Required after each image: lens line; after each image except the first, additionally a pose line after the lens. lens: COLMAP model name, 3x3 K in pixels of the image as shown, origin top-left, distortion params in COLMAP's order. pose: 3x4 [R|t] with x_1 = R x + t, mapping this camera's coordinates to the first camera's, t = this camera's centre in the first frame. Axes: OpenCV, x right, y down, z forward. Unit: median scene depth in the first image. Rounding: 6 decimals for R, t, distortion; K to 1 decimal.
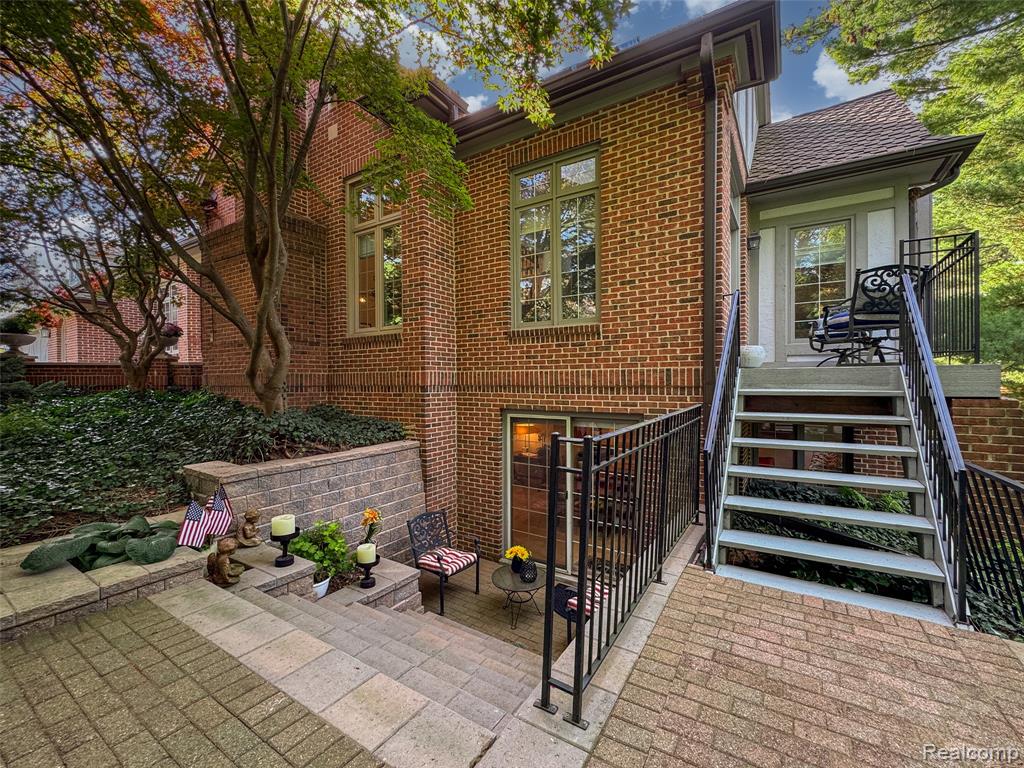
lens RADIAL K [[464.4, 0, 535.6], [0, 464.4, 408.5], [0, 0, 1]] dist [0.010726, -0.000051]
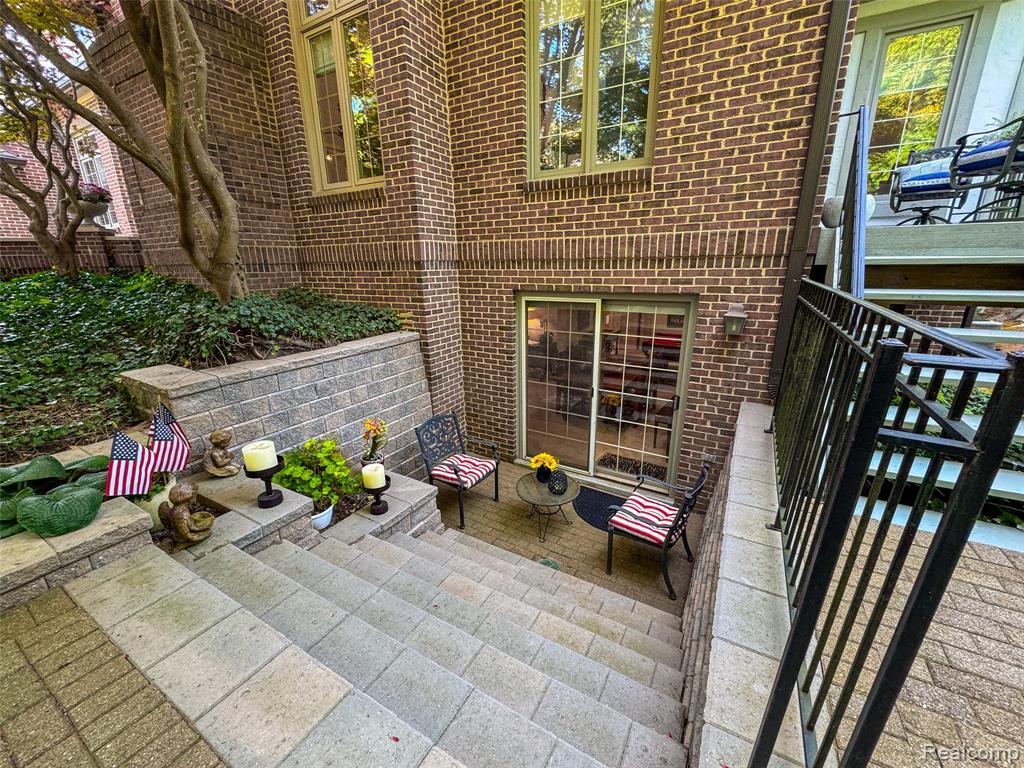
lens RADIAL K [[409.6, 0, 505.1], [0, 409.6, 416.9], [0, 0, 1]] dist [0.011833, -0.007325]
pose [[0.999902, -0.013799, -0.002190, -0.099668], [0.013841, 0.956801, 0.290413, 0.004613], [-0.001912, -0.290415, 0.956899, 0.261741]]
